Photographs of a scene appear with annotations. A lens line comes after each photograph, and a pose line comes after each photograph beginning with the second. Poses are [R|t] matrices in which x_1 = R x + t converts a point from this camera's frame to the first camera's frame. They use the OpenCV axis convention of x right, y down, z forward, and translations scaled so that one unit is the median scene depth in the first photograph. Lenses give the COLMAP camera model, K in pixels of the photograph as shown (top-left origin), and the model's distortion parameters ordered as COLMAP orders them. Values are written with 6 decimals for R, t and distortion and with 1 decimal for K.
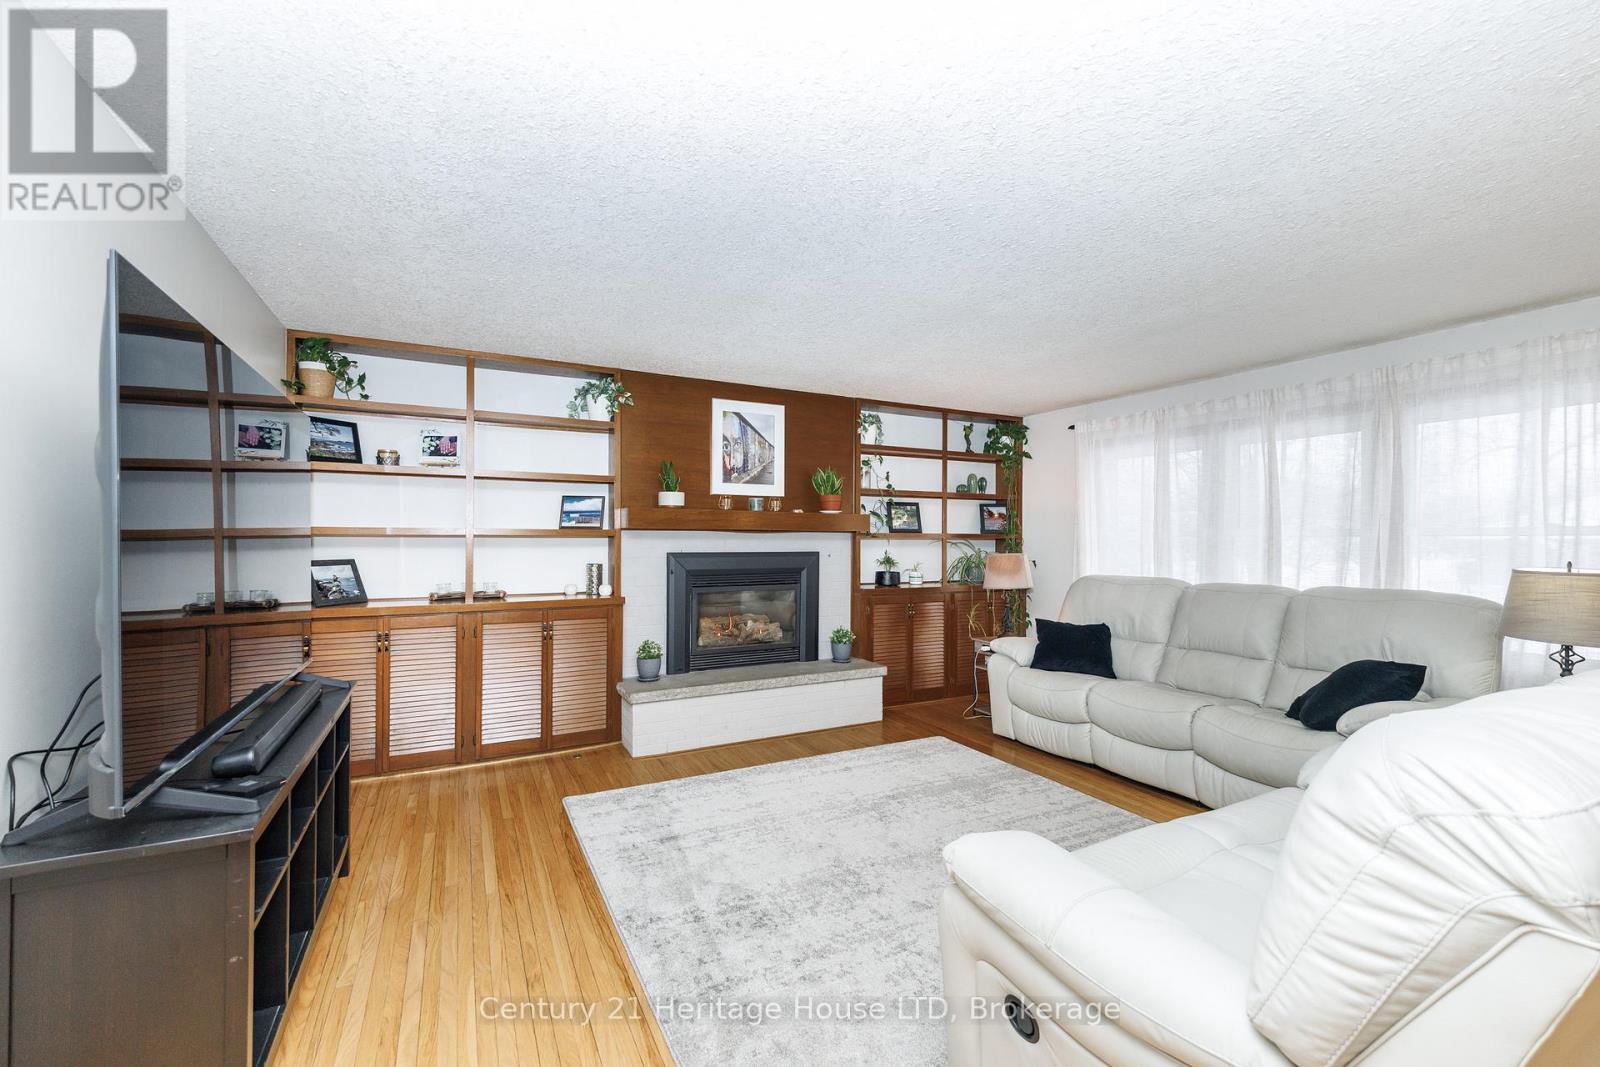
lens RADIAL K [[656.4, 0, 793.2], [0, 656.4, 538.3], [0, 0, 1]] dist [0.008677, -0.003638]
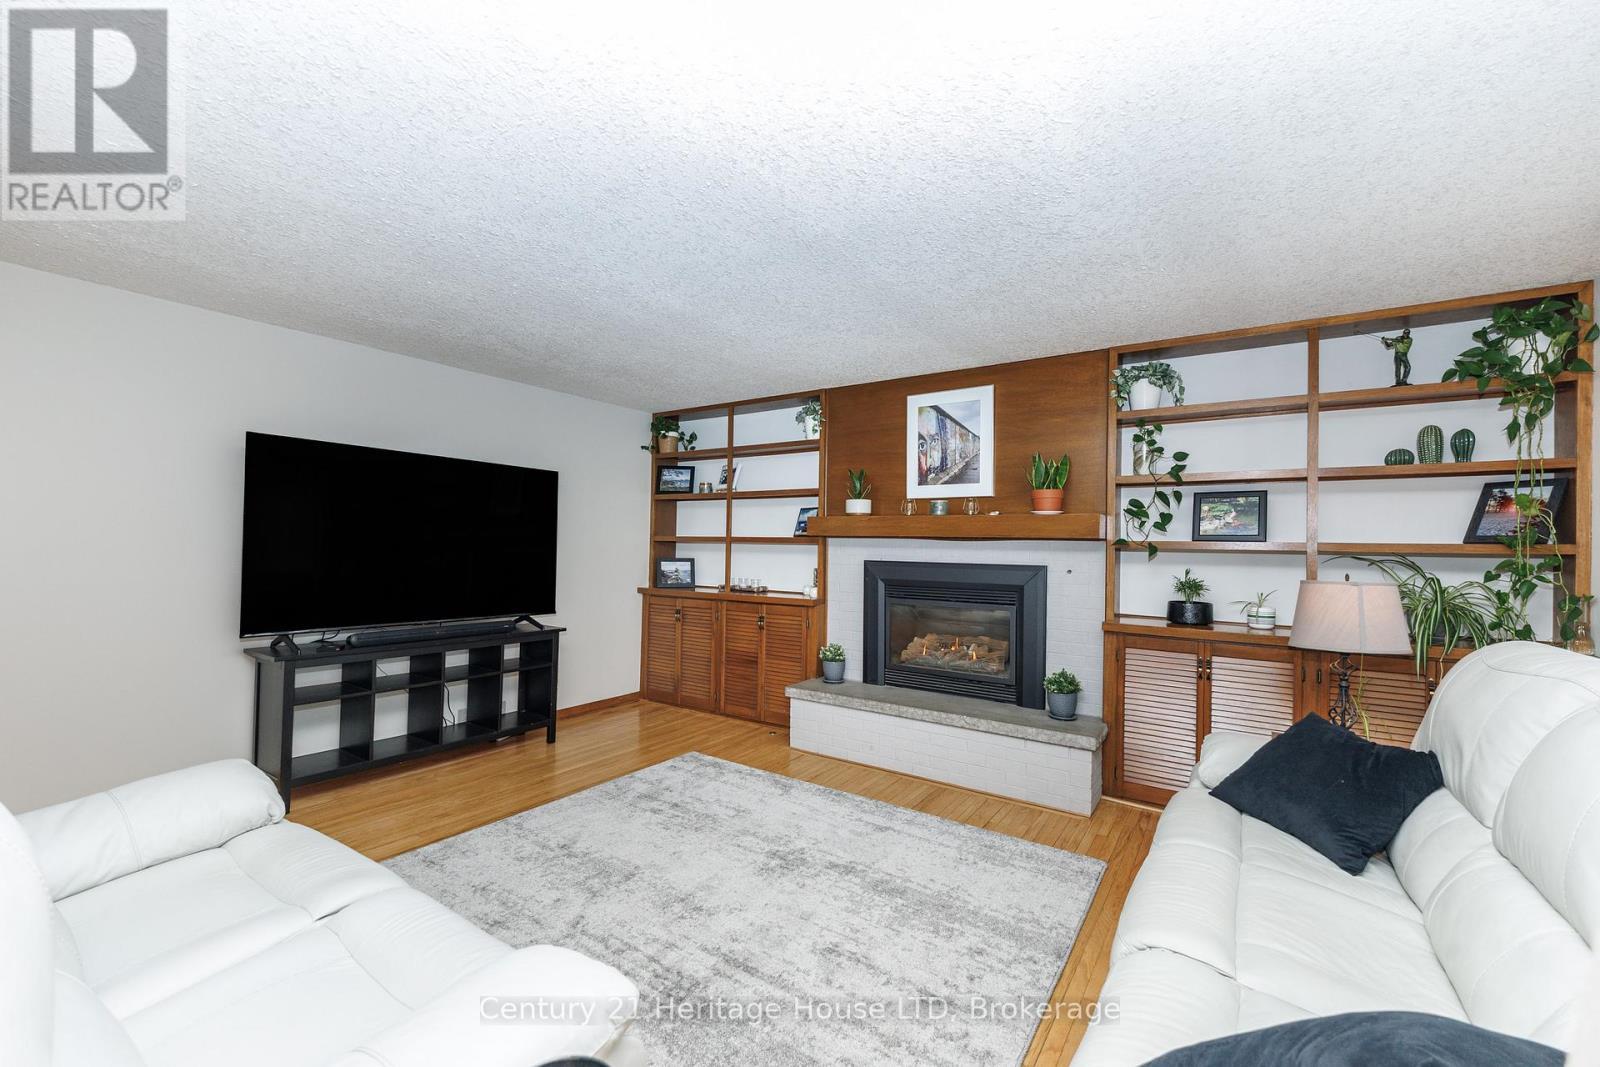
lens RADIAL K [[656.4, 0, 800.6], [0, 656.4, 540.2], [0, 0, 1]] dist [0.008677, -0.003638]
pose [[0.481998, -0.002430, -0.876169, 0.626733], [-0.013989, 0.999847, -0.010468, 0.002880], [0.876061, 0.017303, 0.481890, 0.425352]]
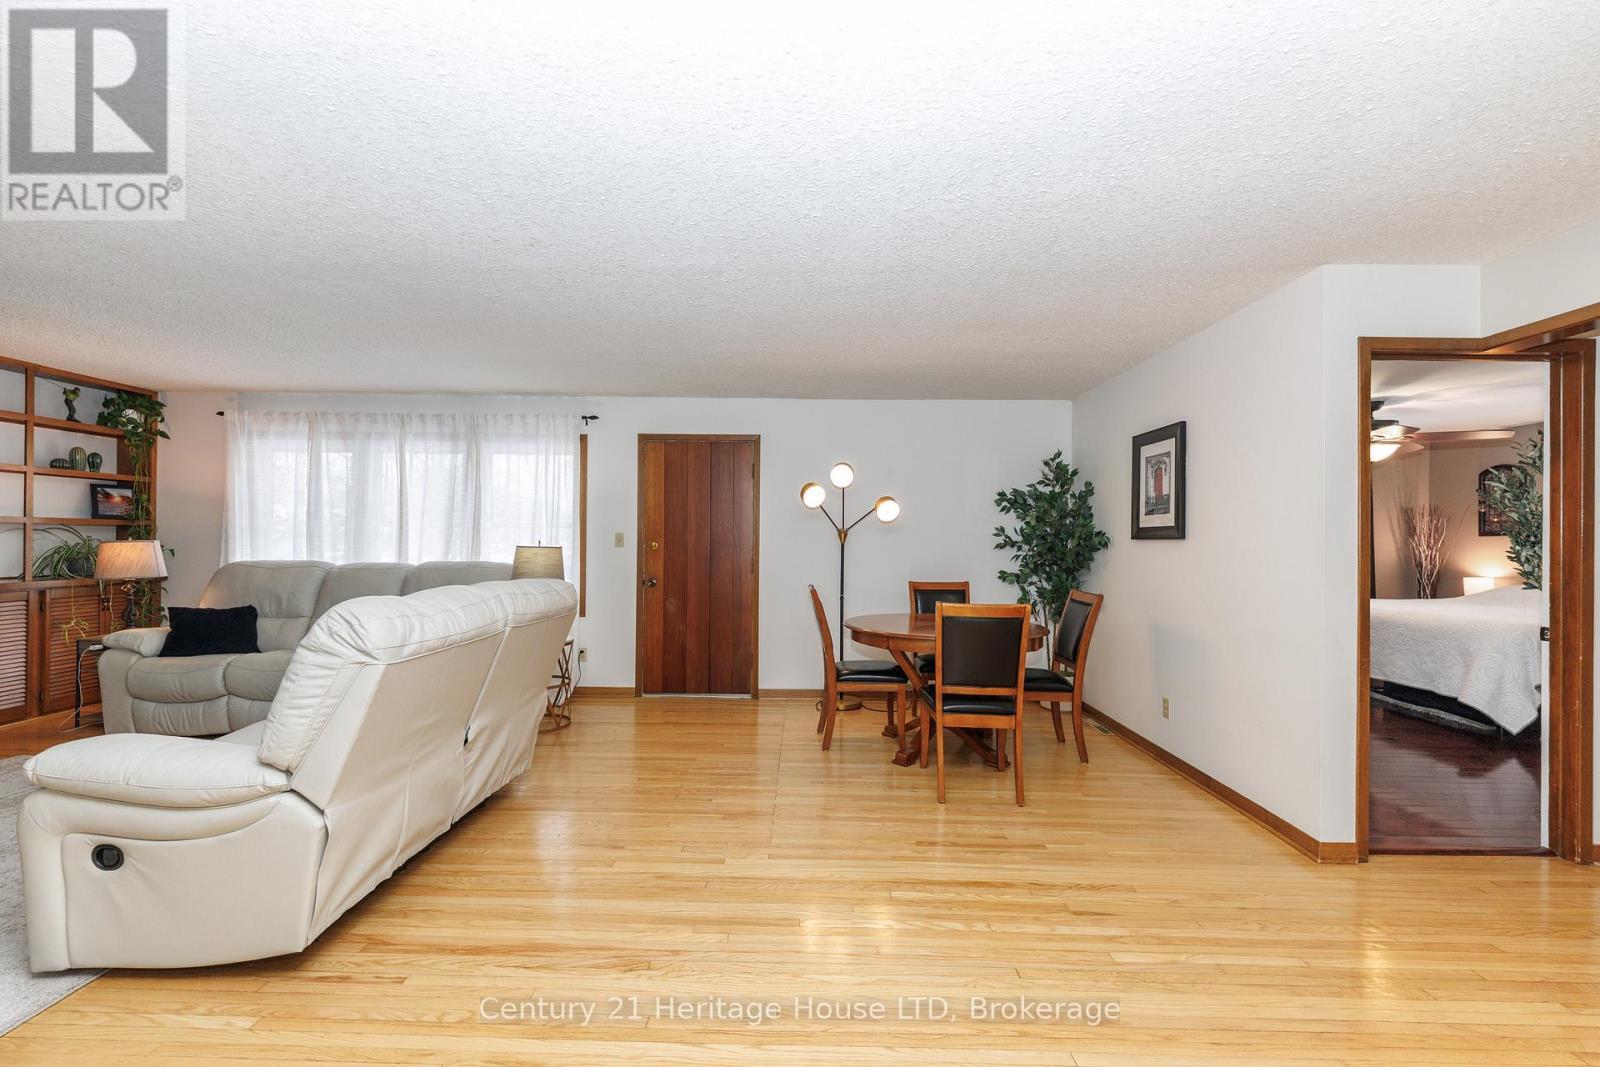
lens RADIAL K [[656.4, 0, 794.3], [0, 656.4, 545.8], [0, 0, 1]] dist [0.008677, -0.003638]
pose [[0.471103, -0.002120, 0.882076, -0.052674], [-0.009519, 0.999927, 0.007487, 0.016993], [-0.882027, -0.011923, 0.471048, -0.270014]]
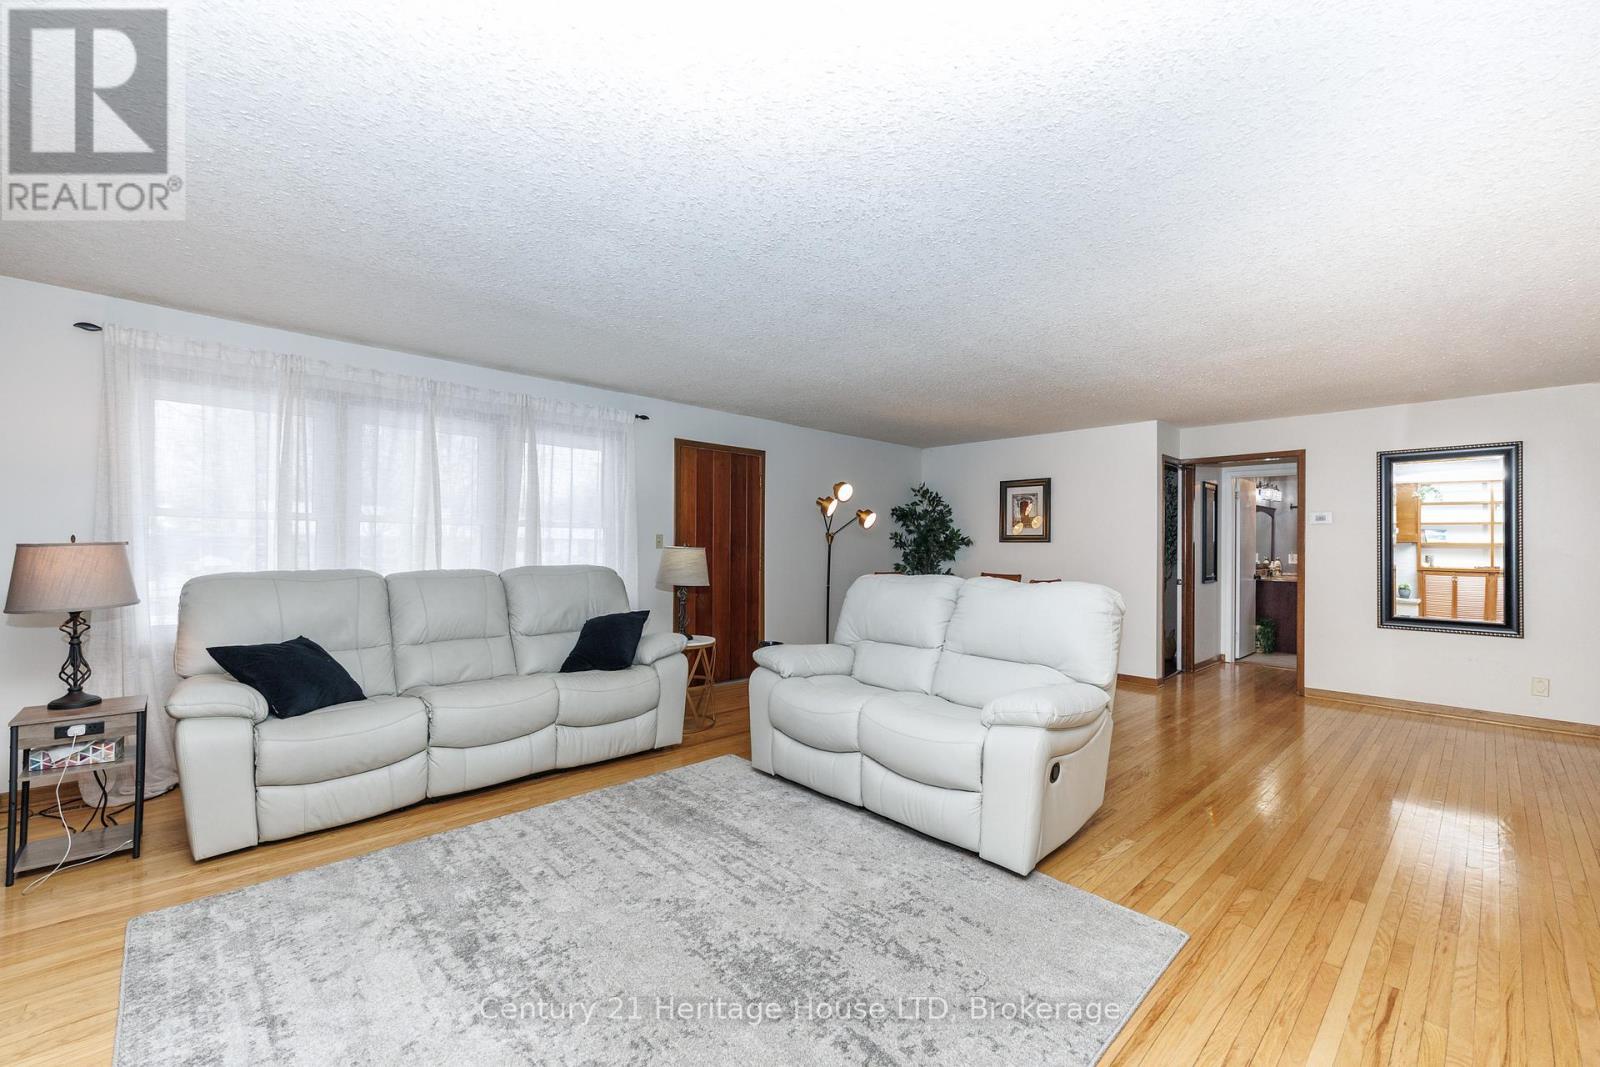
lens RADIAL K [[656.4, 0, 800.3], [0, 656.4, 538.5], [0, 0, 1]] dist [0.008677, -0.003638]
pose [[-0.282501, 0.005264, 0.959252, -0.376650], [-0.010598, 0.999907, -0.008608, 0.020481], [-0.959208, -0.012597, -0.282419, 0.660919]]
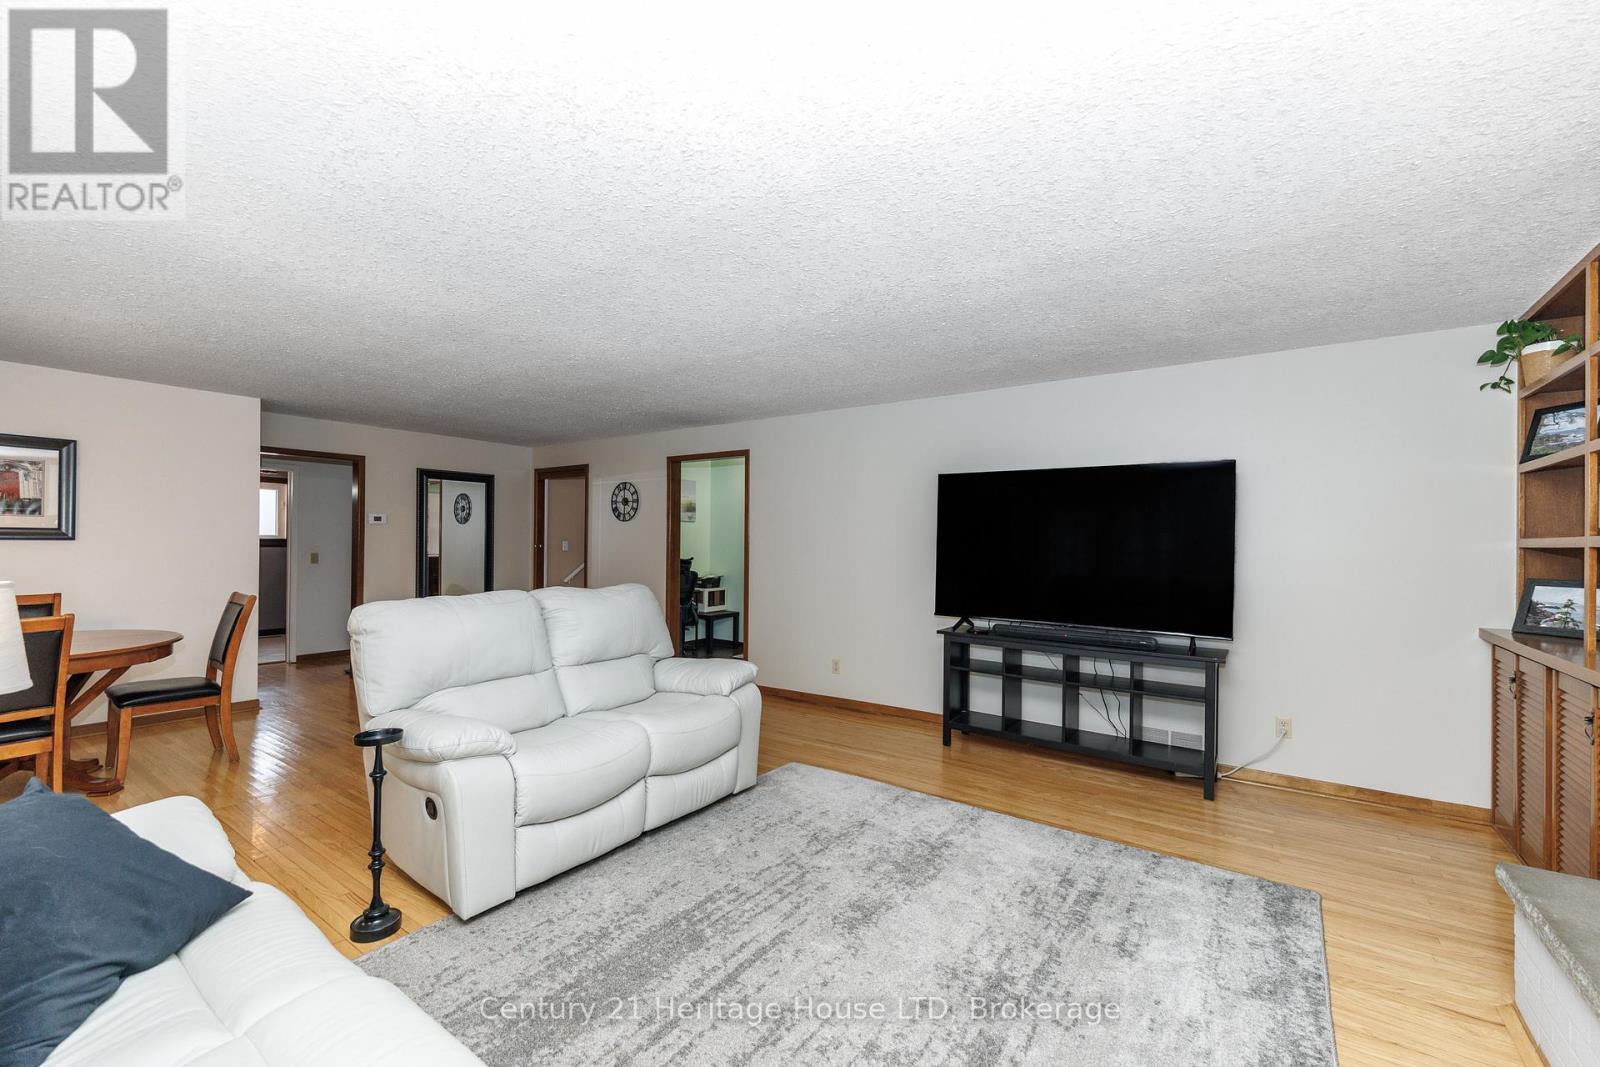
lens RADIAL K [[656.4, 0, 788.7], [0, 656.4, 540.6], [0, 0, 1]] dist [0.008677, -0.003638]
pose [[-0.885954, -0.011171, -0.463638, 0.408471], [-0.010462, 0.999937, -0.004102, -0.001615], [0.463654, 0.001216, -0.886015, 1.035814]]
